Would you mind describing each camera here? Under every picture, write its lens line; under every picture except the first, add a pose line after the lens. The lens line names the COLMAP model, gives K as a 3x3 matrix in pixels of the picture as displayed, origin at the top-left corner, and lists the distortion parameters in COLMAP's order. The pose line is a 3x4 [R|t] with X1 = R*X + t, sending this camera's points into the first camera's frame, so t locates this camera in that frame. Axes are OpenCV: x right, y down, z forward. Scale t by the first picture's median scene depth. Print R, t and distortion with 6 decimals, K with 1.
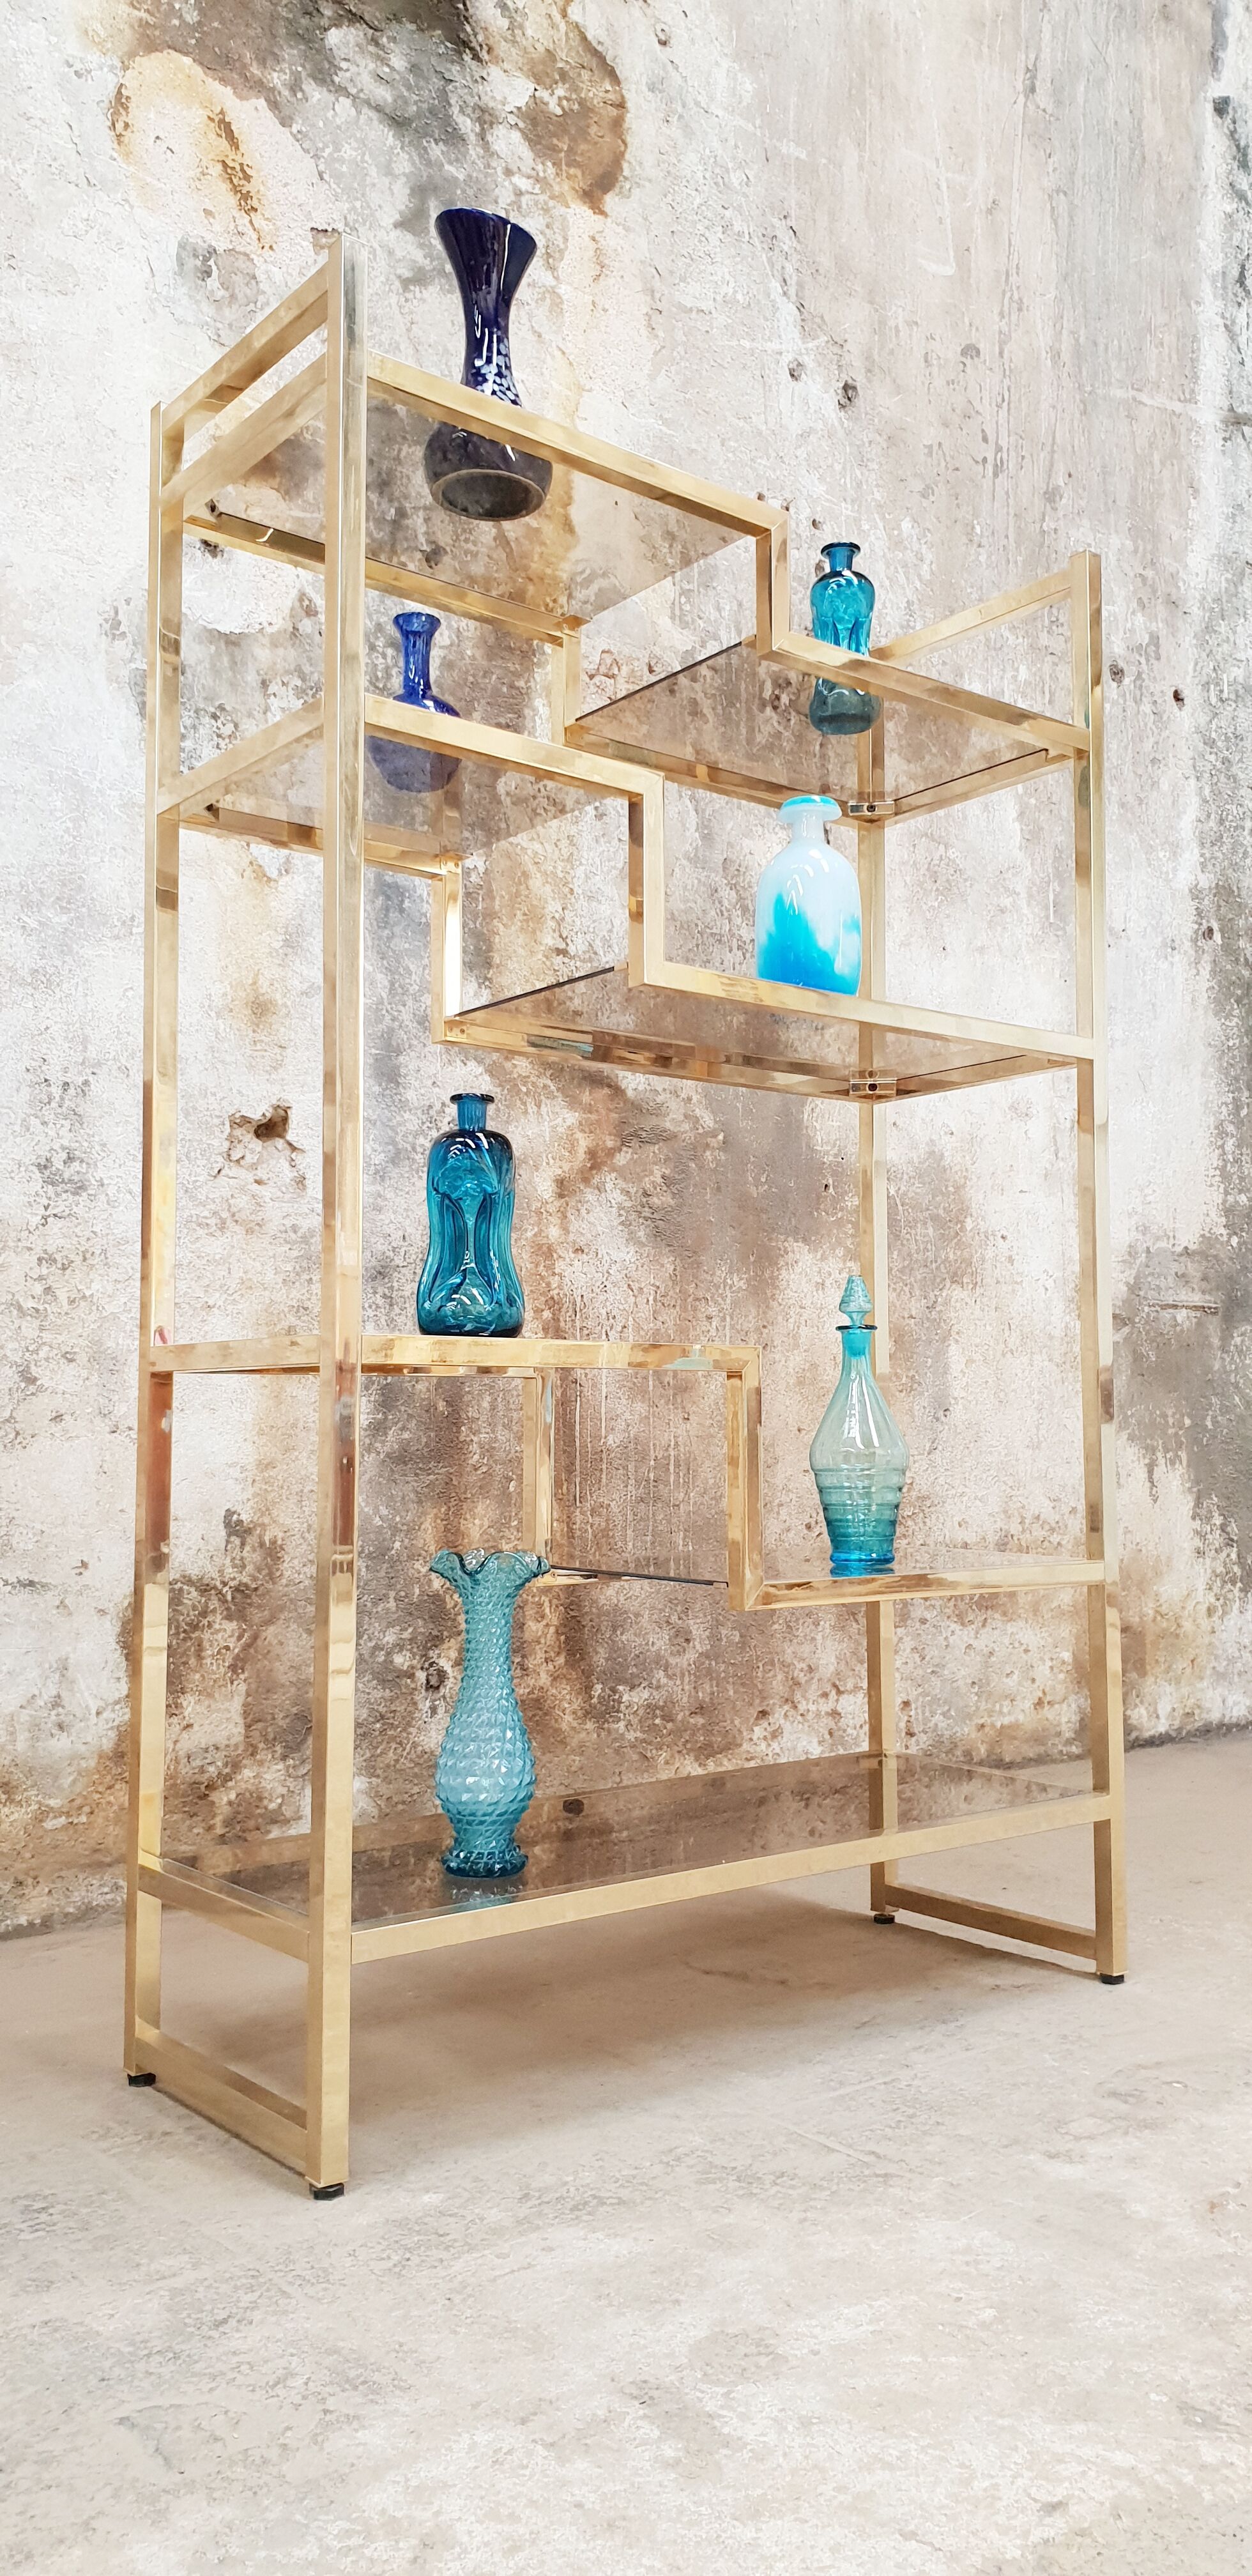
lens RADIAL K [[1992.7, 0, 672.5], [0, 1992.7, 1275.6], [0, 0, 1]] dist [0.117280, -0.233582]
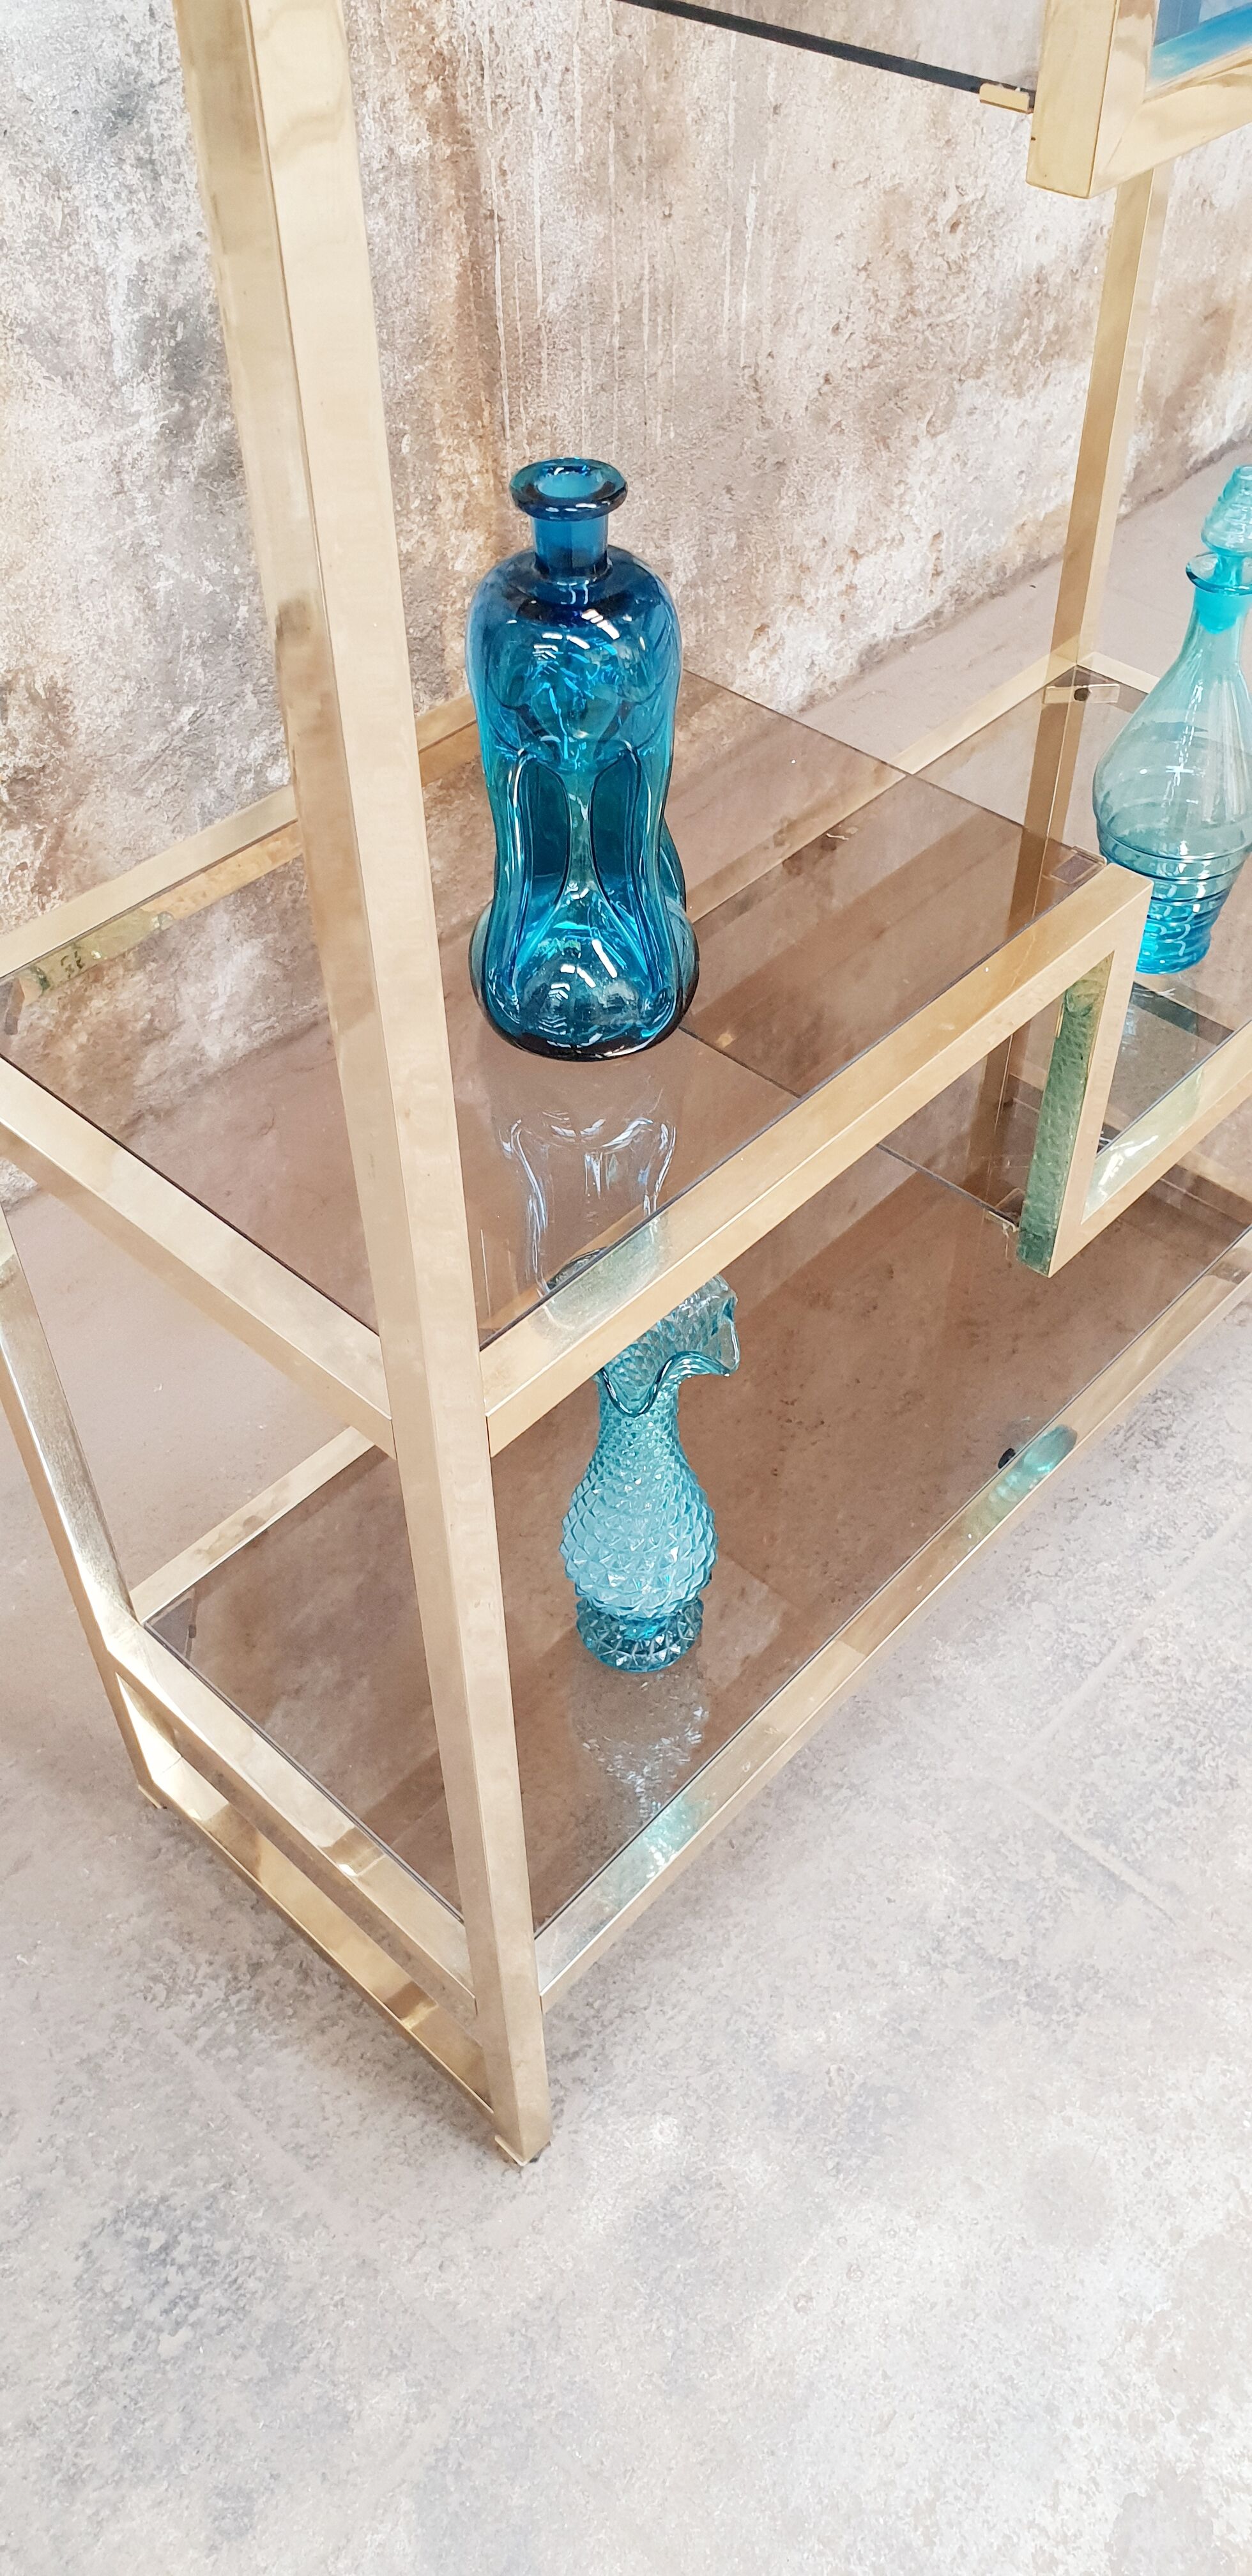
lens RADIAL K [[2013.3, 0, 650.3], [0, 2013.3, 1282.9], [0, 0, 1]] dist [0.005956, 0.014596]
pose [[0.989576, -0.106723, 0.096698, -0.100221], [-0.007054, 0.634720, 0.772710, -0.209860], [-0.143842, -0.765337, 0.627350, 0.466757]]
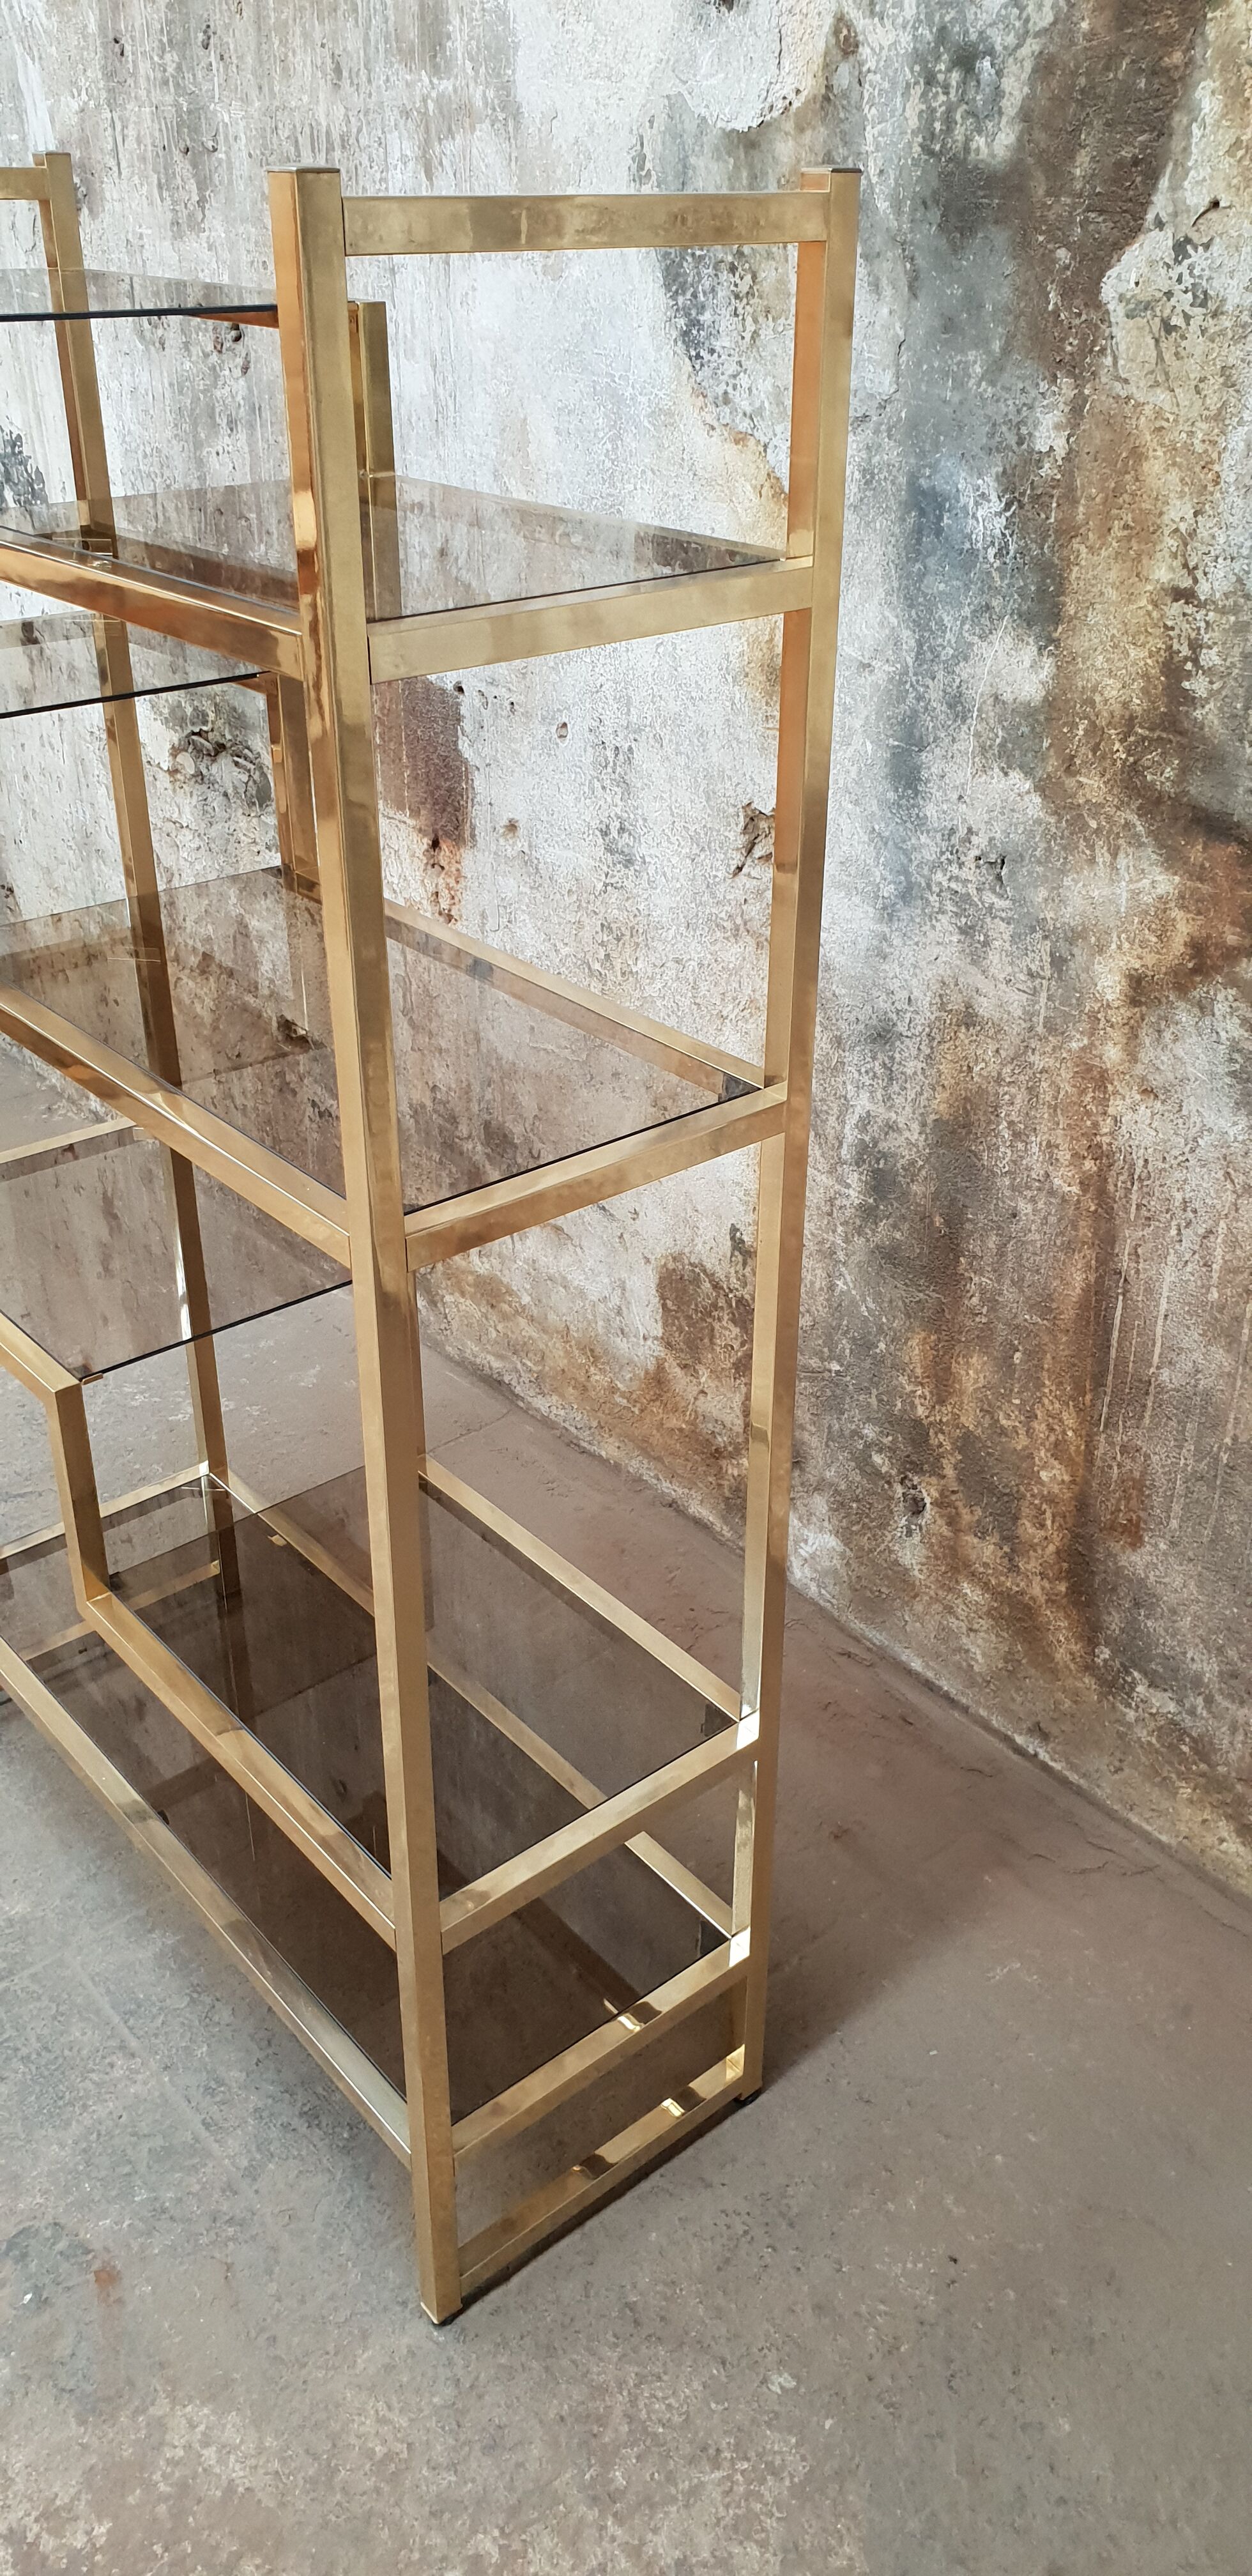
lens RADIAL K [[2014.8, 0, 660.2], [0, 2014.8, 1258.7], [0, 0, 1]] dist [-0.005510, 0.052868]
pose [[0.024283, 0.482699, -0.875450, 0.592207], [0.063690, 0.873182, 0.483215, -0.316672], [0.997674, -0.067491, -0.009539, 0.946564]]
